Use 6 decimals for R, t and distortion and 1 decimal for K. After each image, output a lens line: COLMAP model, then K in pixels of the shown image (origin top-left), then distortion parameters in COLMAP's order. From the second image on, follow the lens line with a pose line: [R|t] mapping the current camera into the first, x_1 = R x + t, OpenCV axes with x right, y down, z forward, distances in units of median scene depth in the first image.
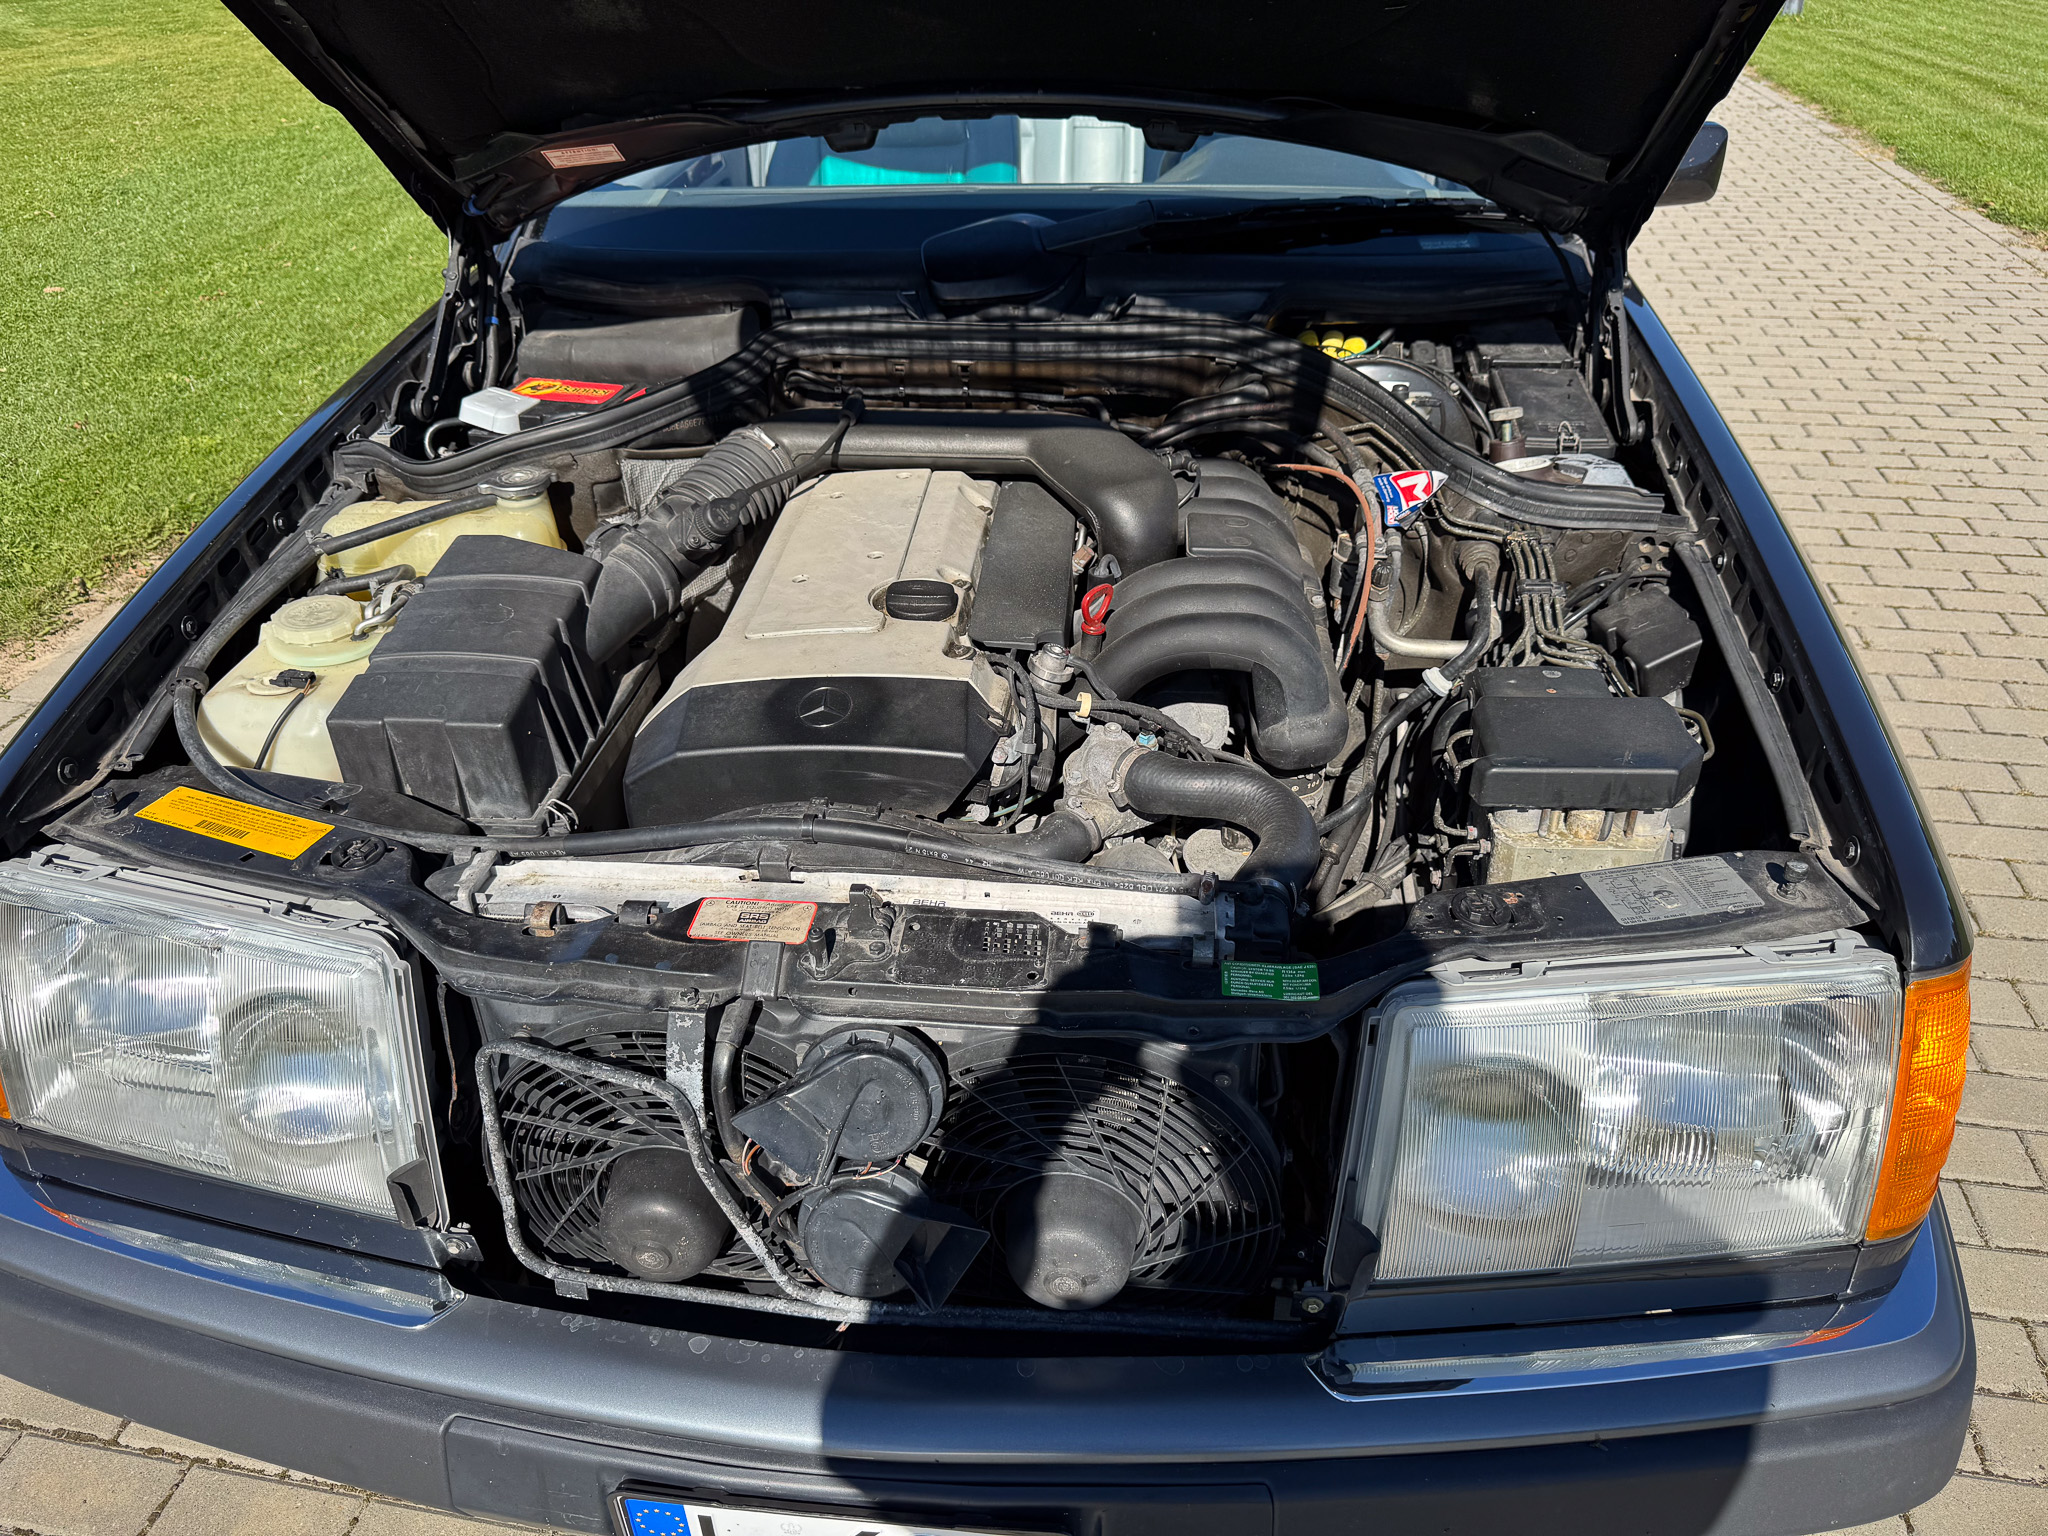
lens RADIAL K [[1503.5, 0, 1024.0], [0, 1503.5, 768.0], [0, 0, 1]] dist [-0.007158, -0.002595]
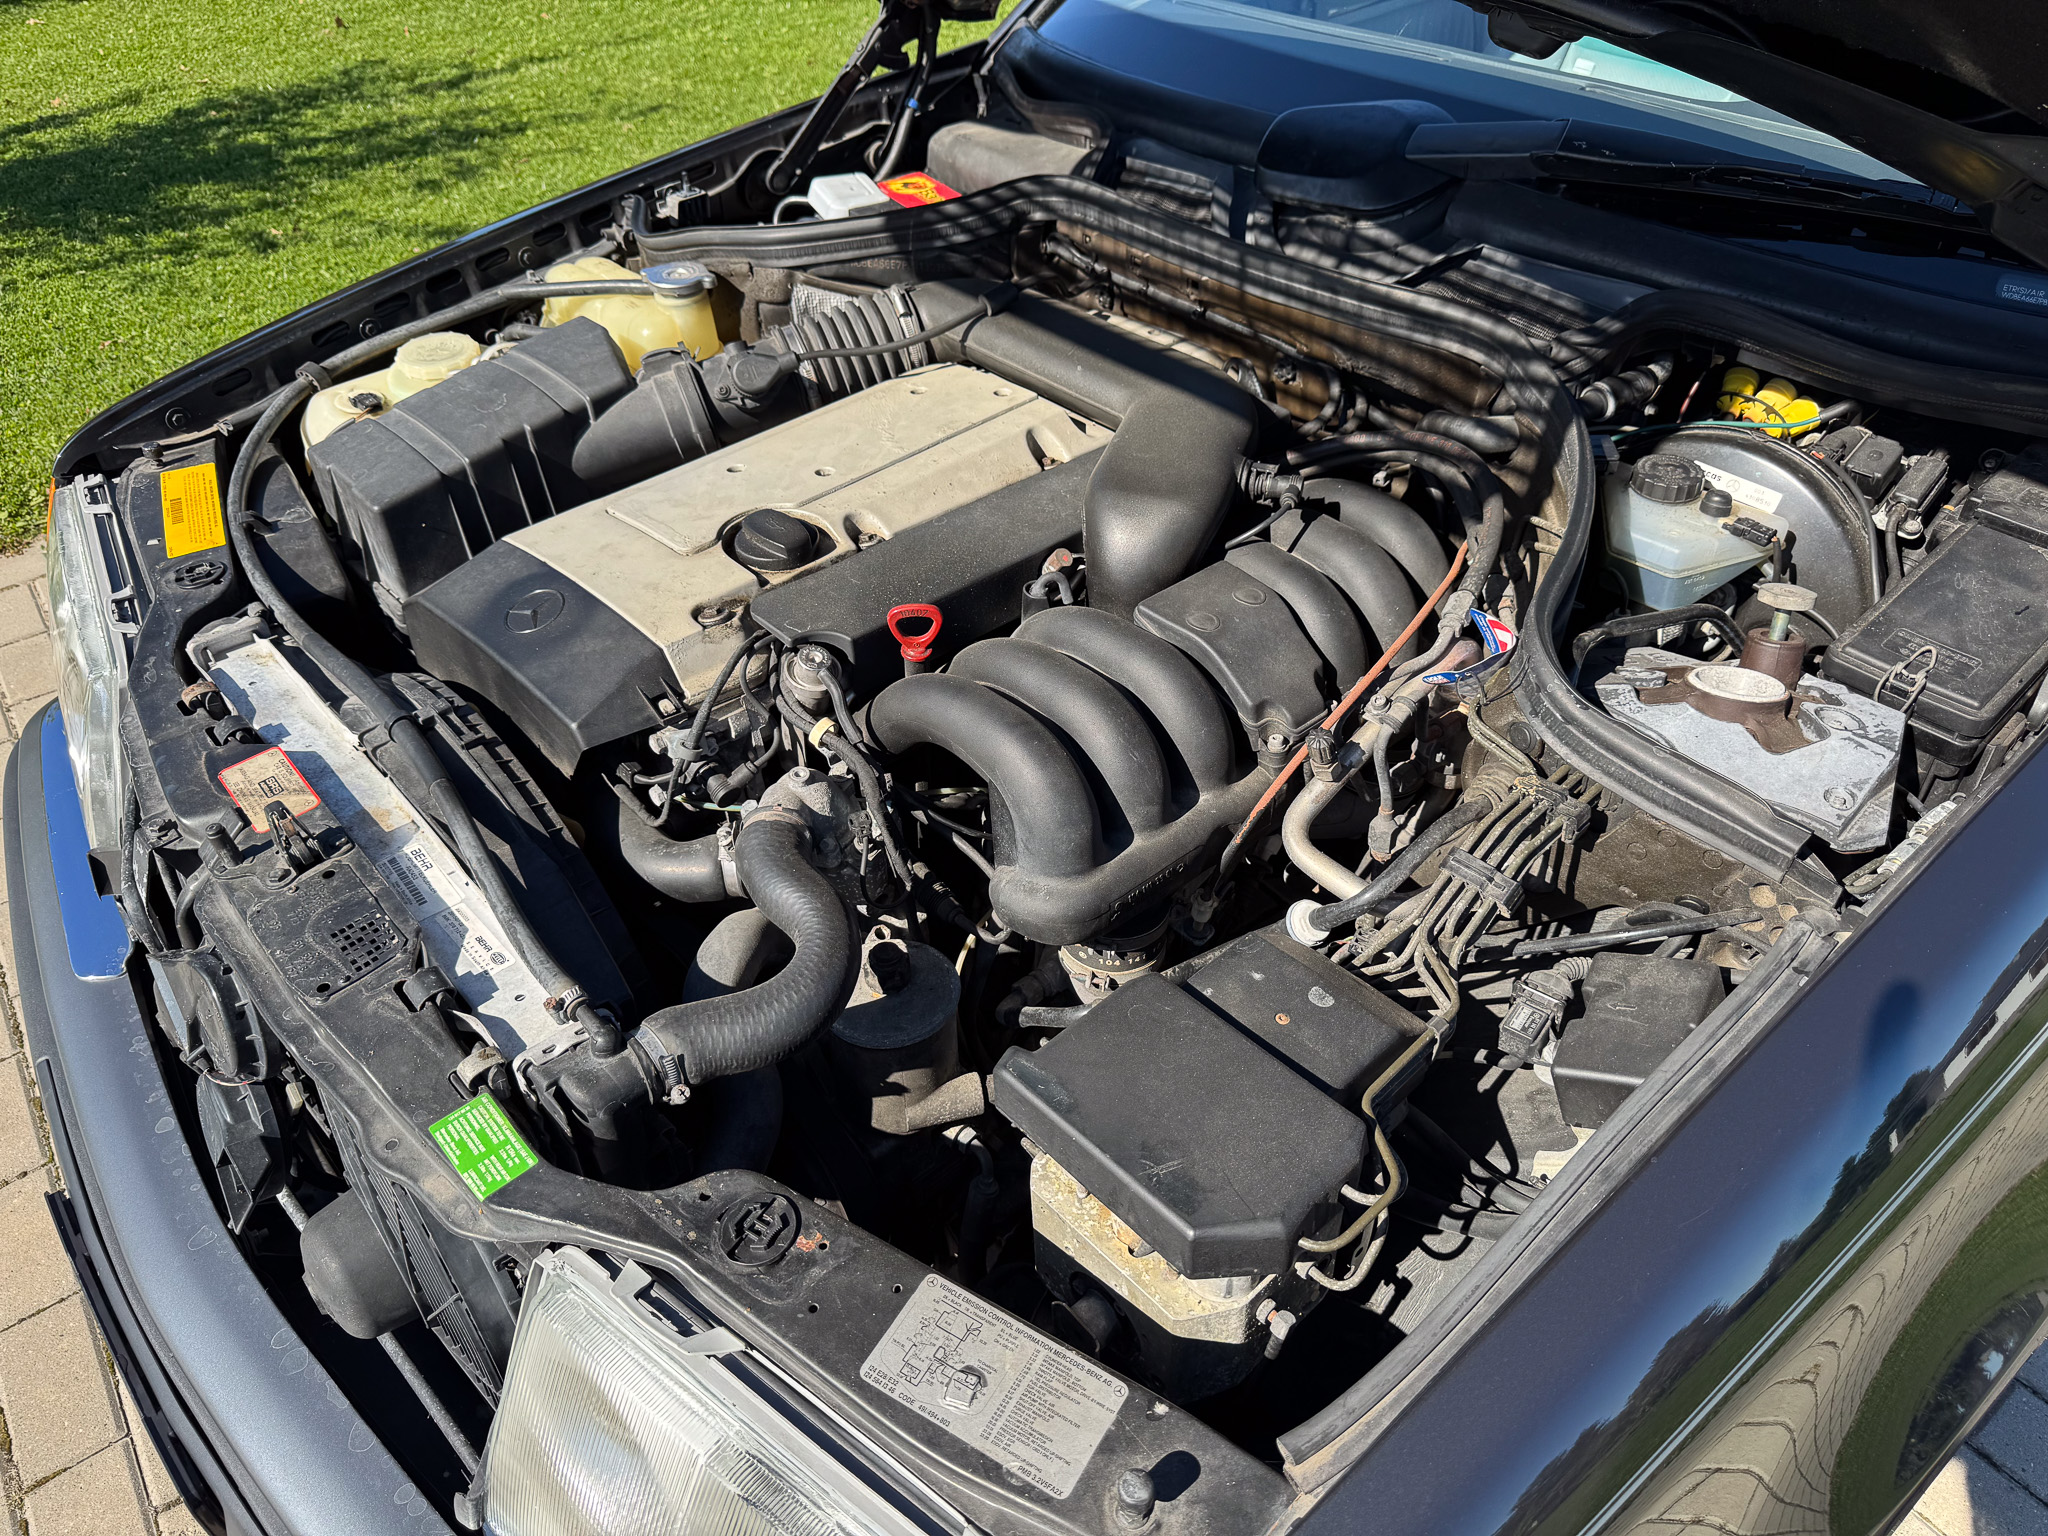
lens RADIAL K [[1503.5, 0, 1024.0], [0, 1503.5, 768.0], [0, 0, 1]] dist [-0.007158, -0.002595]
pose [[0.733388, 0.435081, -0.522346, 0.443890], [-0.357525, 0.900378, 0.247983, -0.213817], [0.578202, 0.004884, 0.815879, 0.323621]]
